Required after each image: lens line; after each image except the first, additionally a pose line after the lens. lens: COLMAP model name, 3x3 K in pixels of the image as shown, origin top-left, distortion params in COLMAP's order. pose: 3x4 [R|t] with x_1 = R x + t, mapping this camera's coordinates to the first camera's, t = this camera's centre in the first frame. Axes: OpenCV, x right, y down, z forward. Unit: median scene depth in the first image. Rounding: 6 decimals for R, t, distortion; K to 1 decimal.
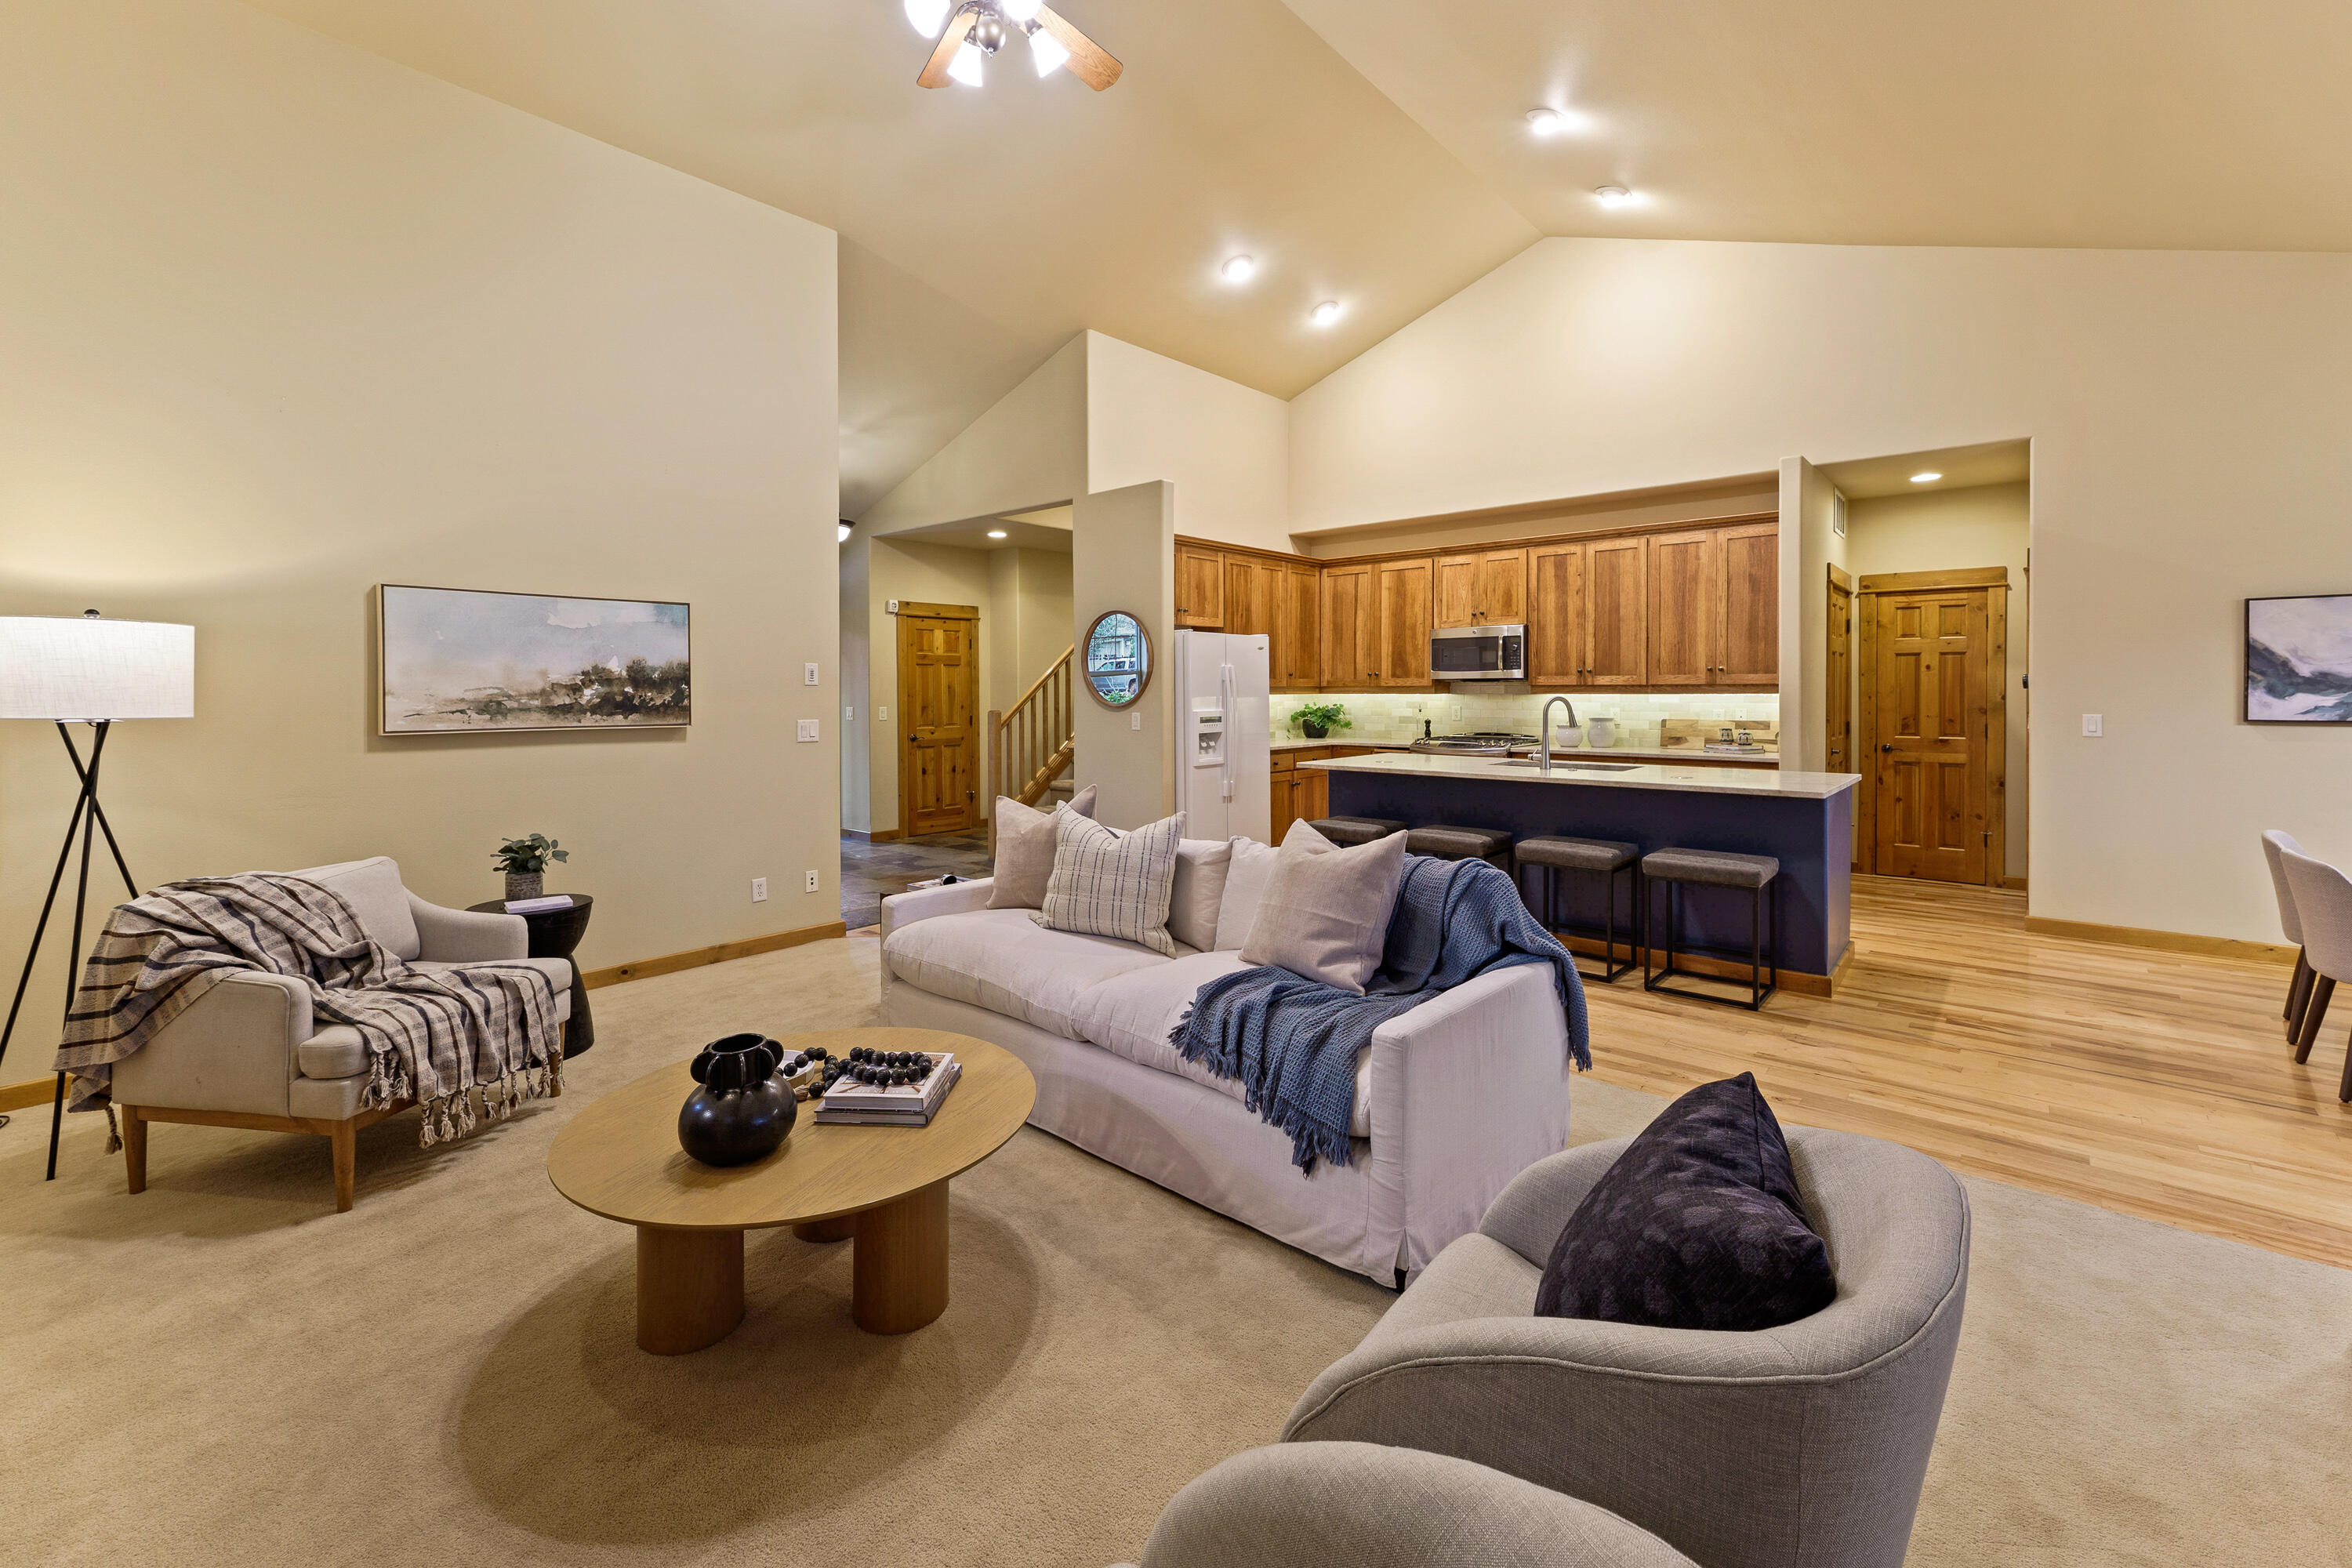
lens RADIAL K [[972.0, 0, 1167.0], [0, 972.0, 694.8], [0, 0, 1]] dist [0.010166, -0.000009]
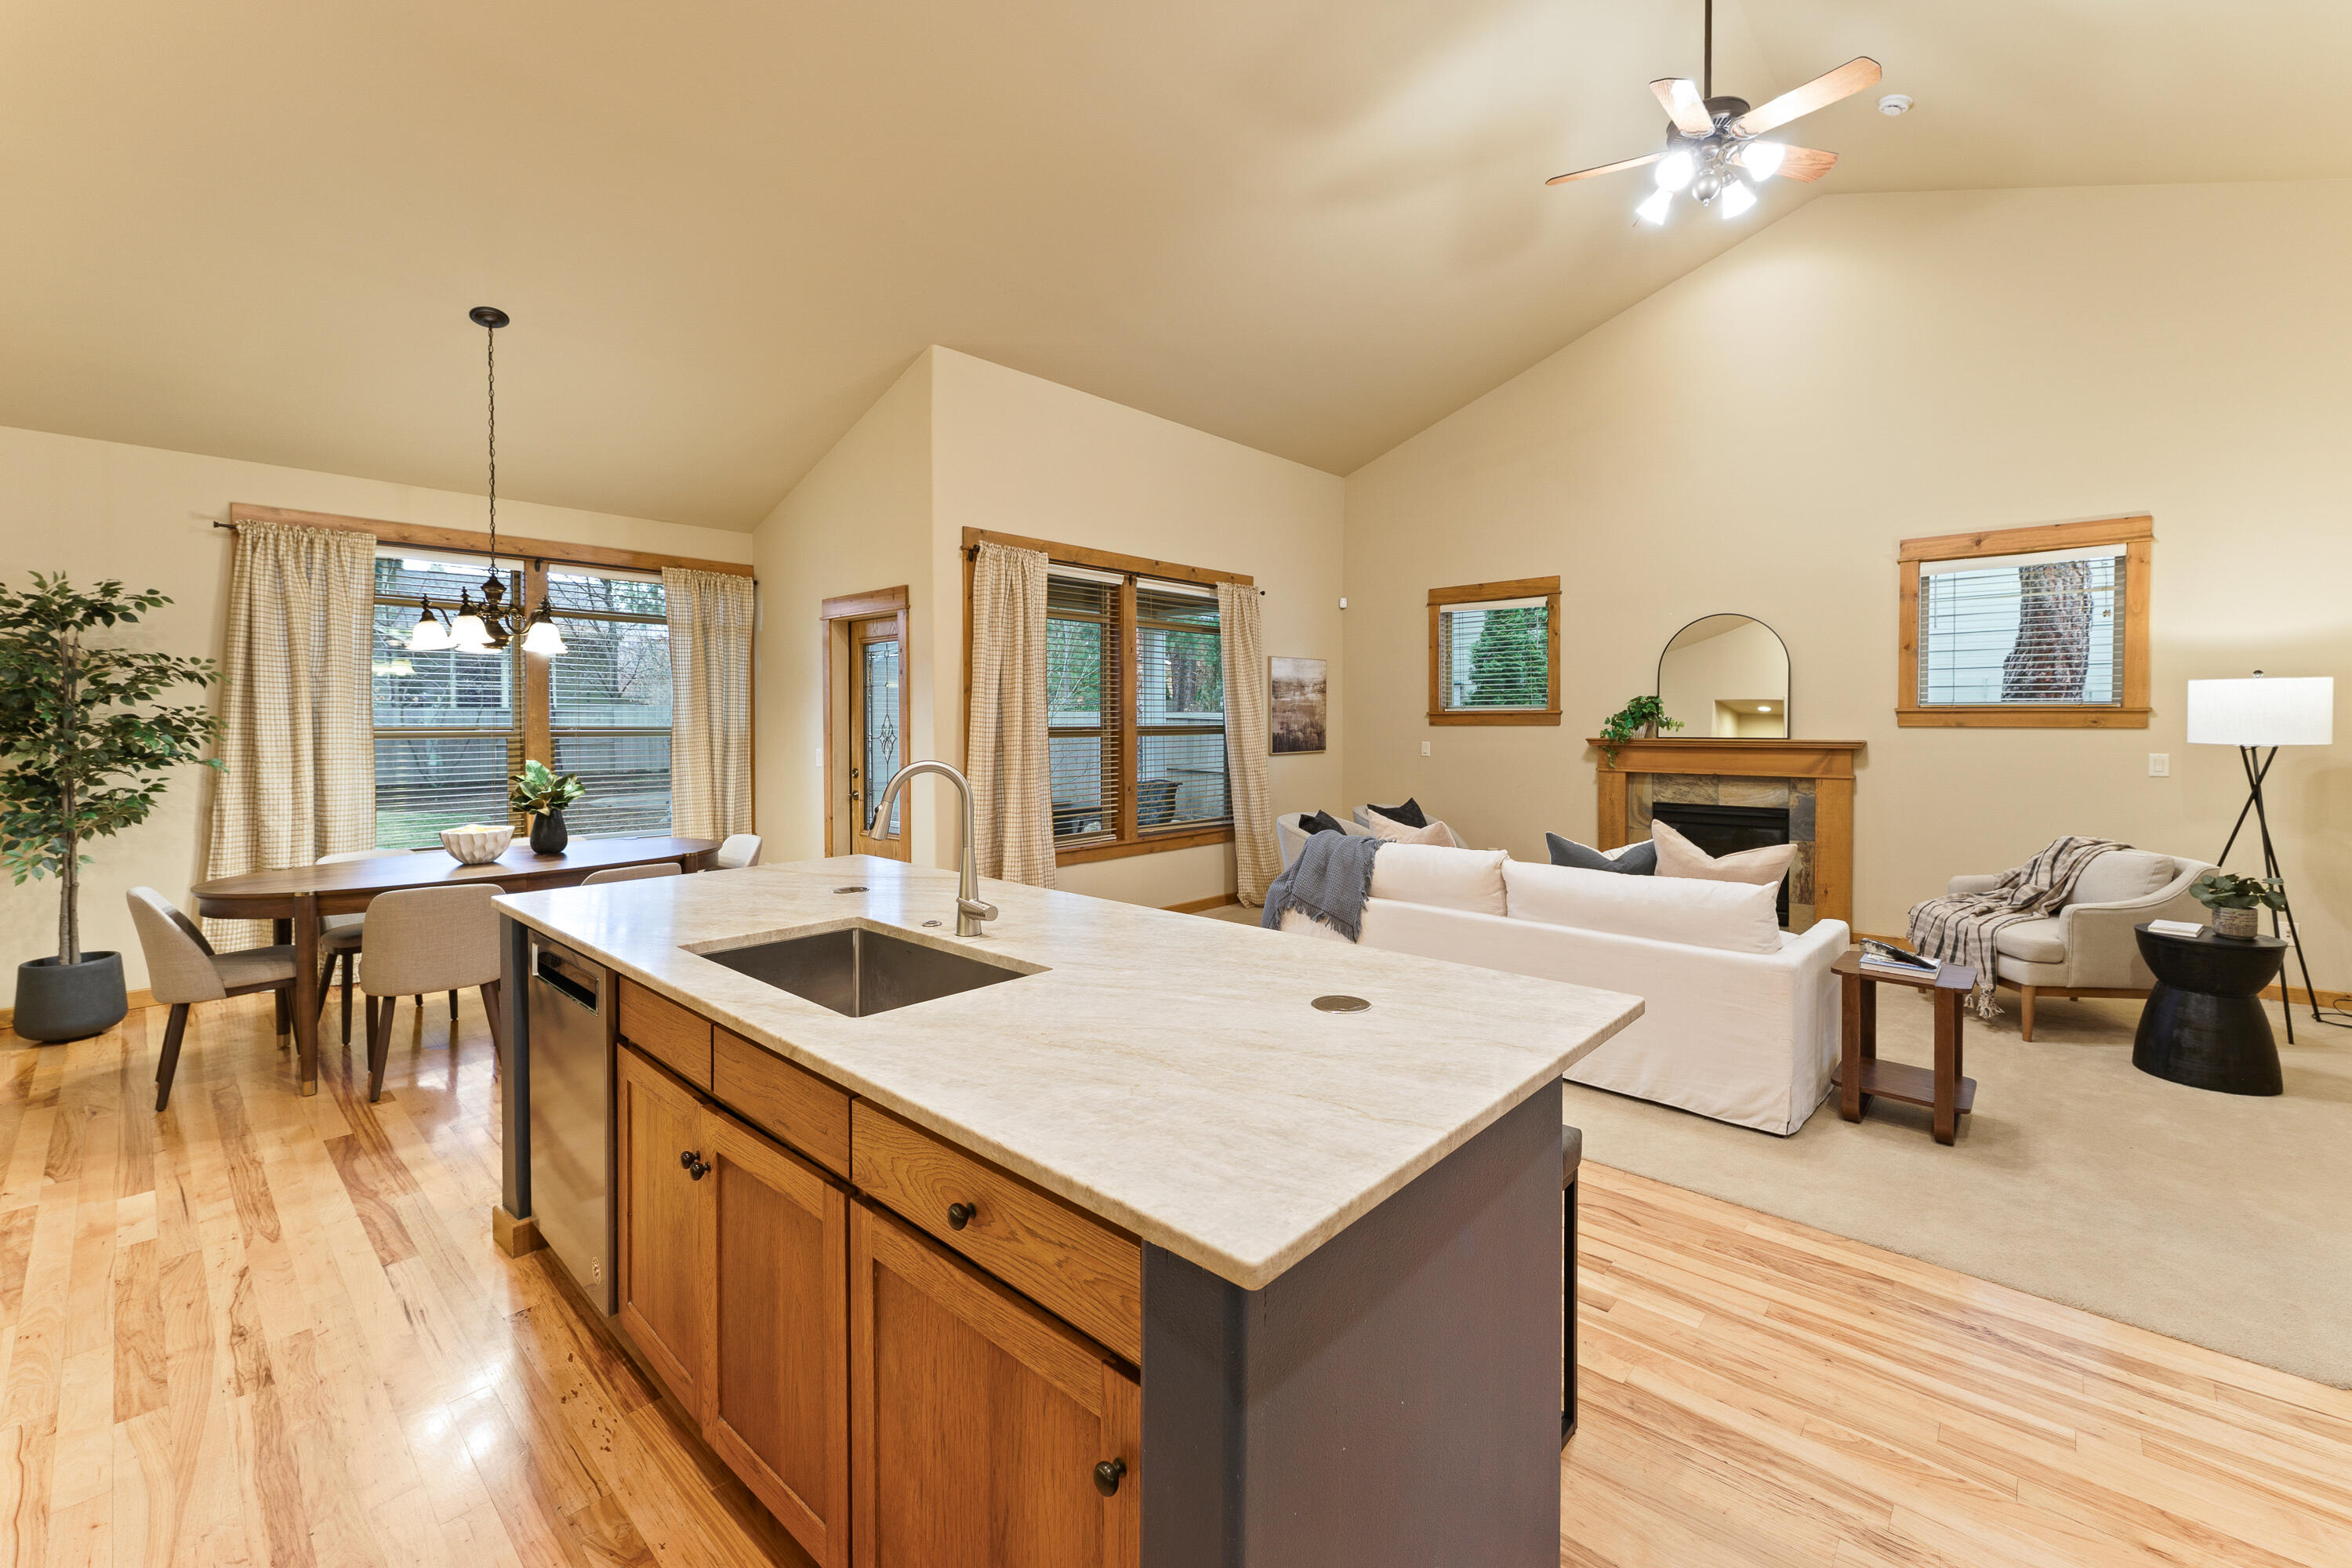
lens RADIAL K [[944.5, 0, 1200.7], [0, 944.5, 734.9], [0, 0, 1]] dist [-0.000149, 0.000082]
pose [[-0.999406, 0.005260, -0.034070, 0.235624], [0.004503, 0.999743, 0.022233, -0.013817], [0.034179, 0.022067, -0.999172, 1.106921]]
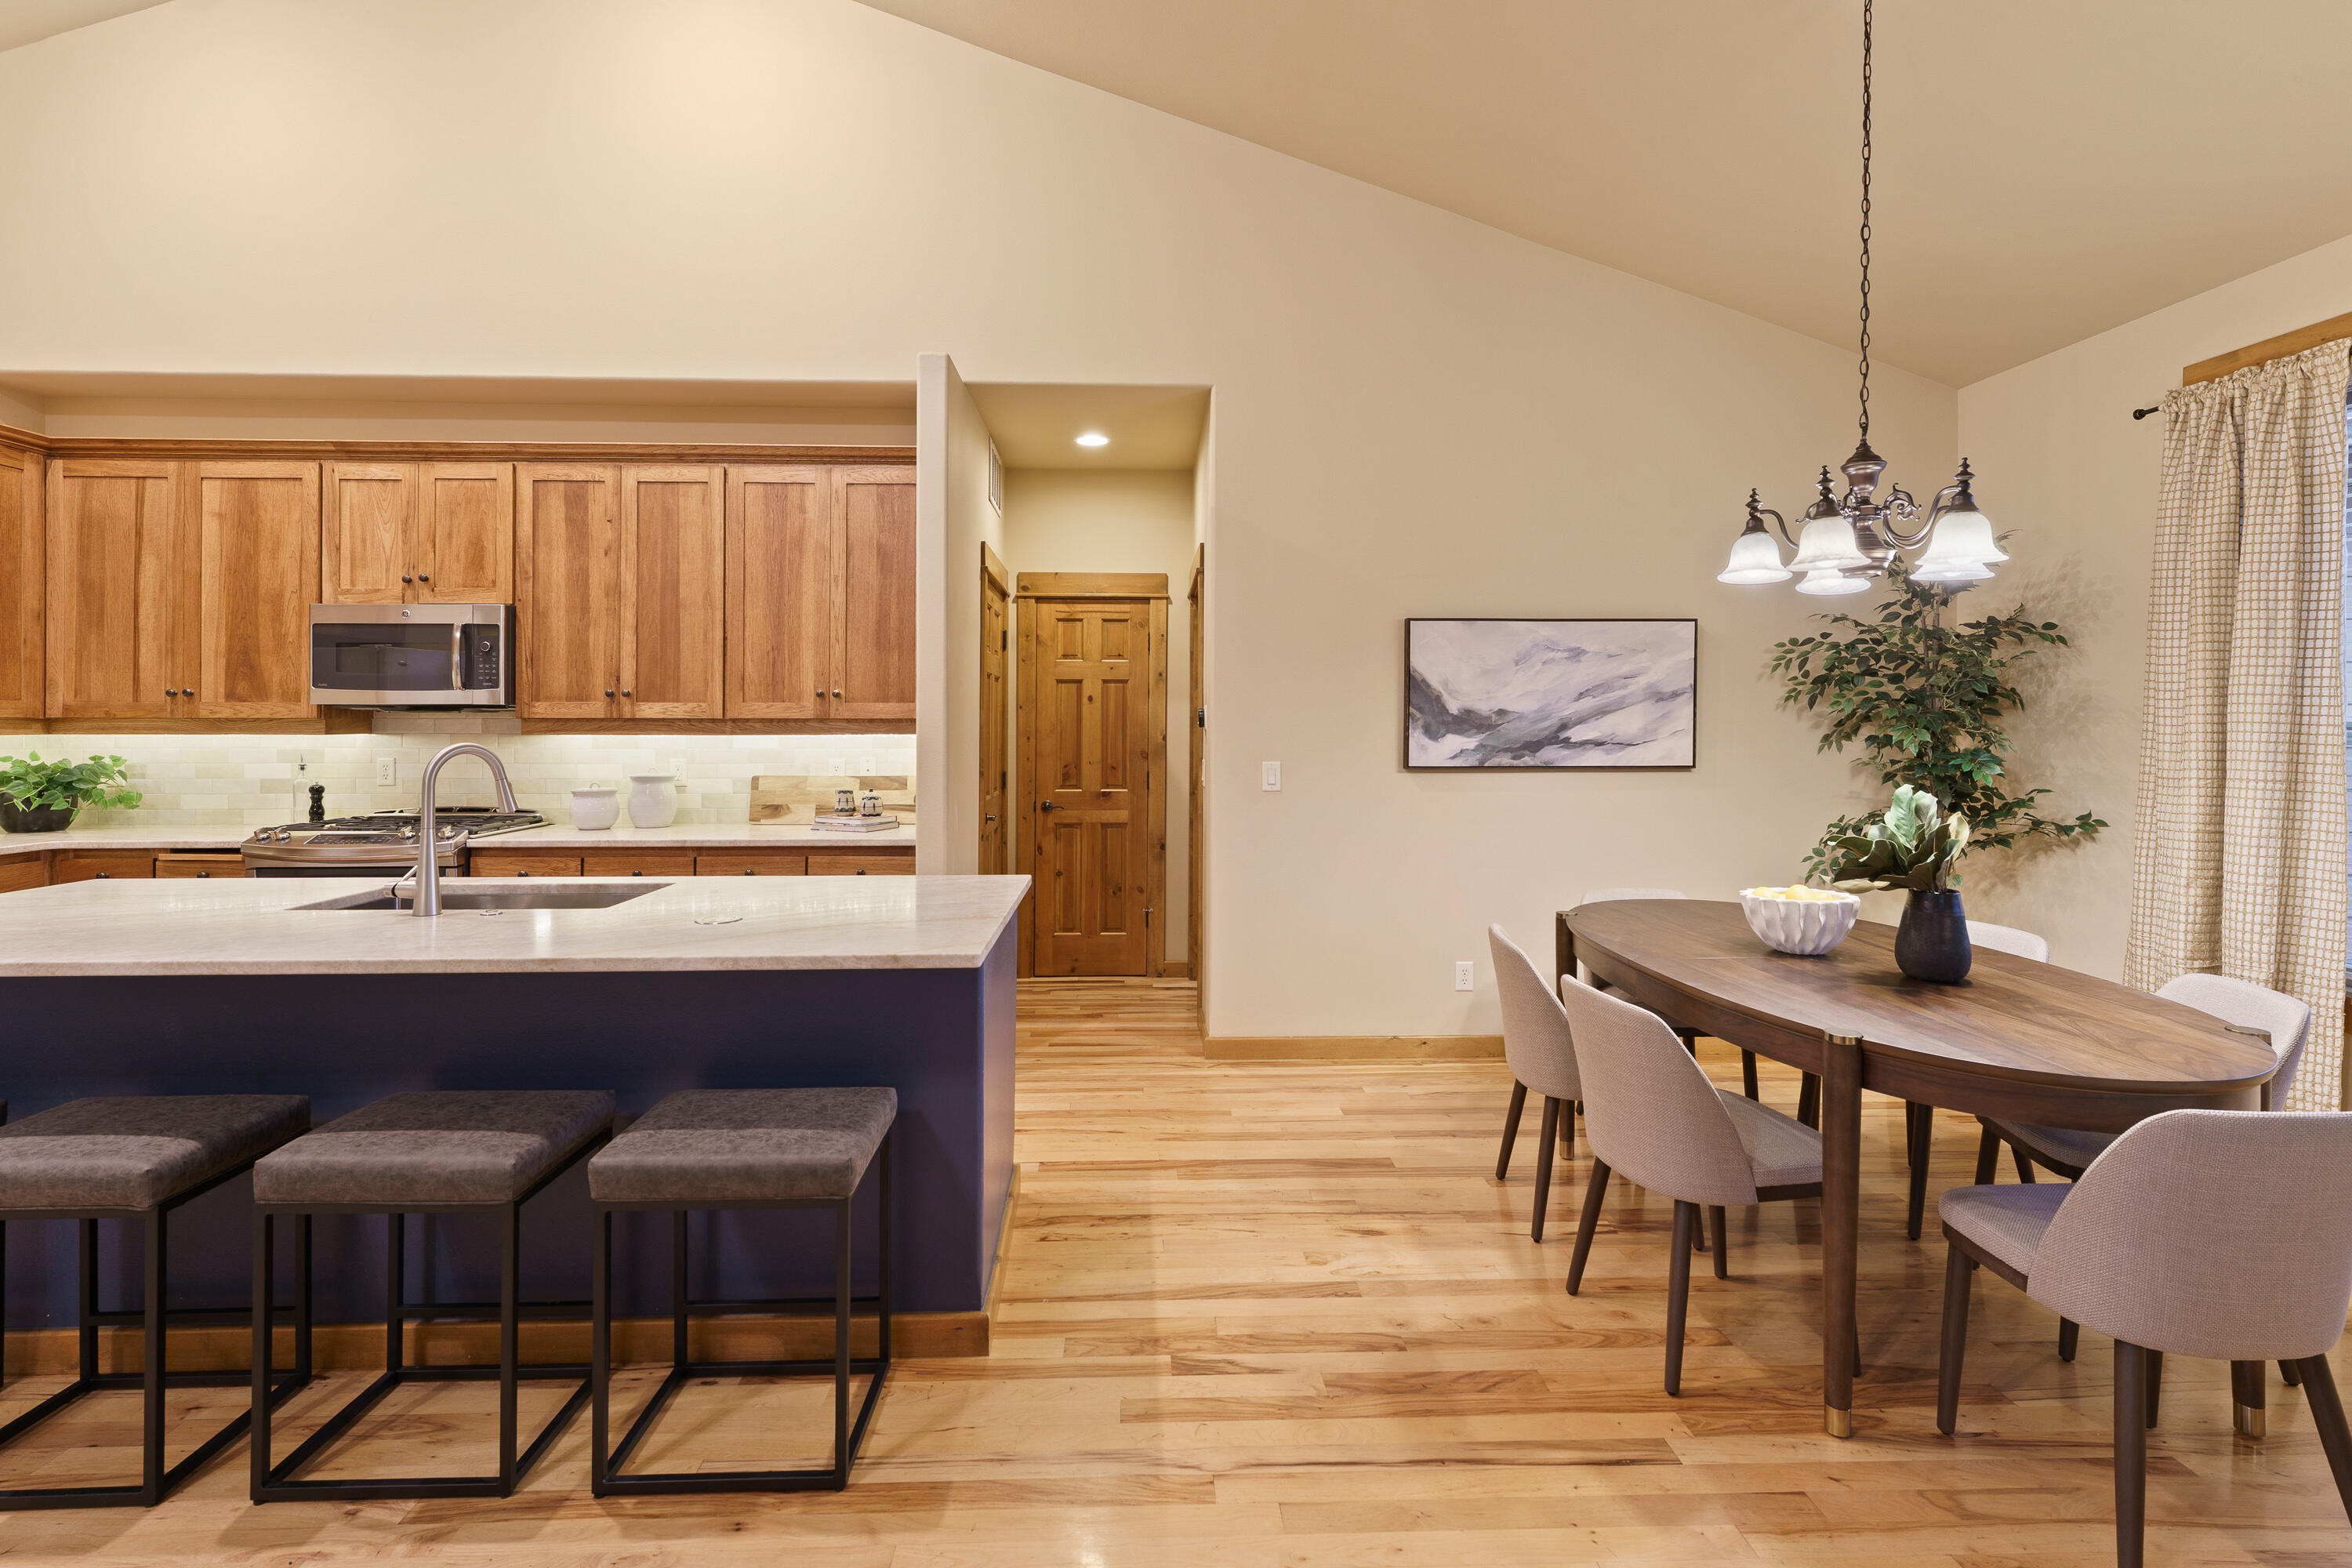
lens RADIAL K [[1116.6, 0, 1170.6], [0, 1116.6, 719.8], [0, 0, 1]] dist [0.000961, 0.001567]
pose [[0.721577, 0.006741, 0.692301, 0.221876], [0.000272, 0.999950, -0.010021, -0.002979], [-0.692334, 0.007419, 0.721539, 0.330506]]
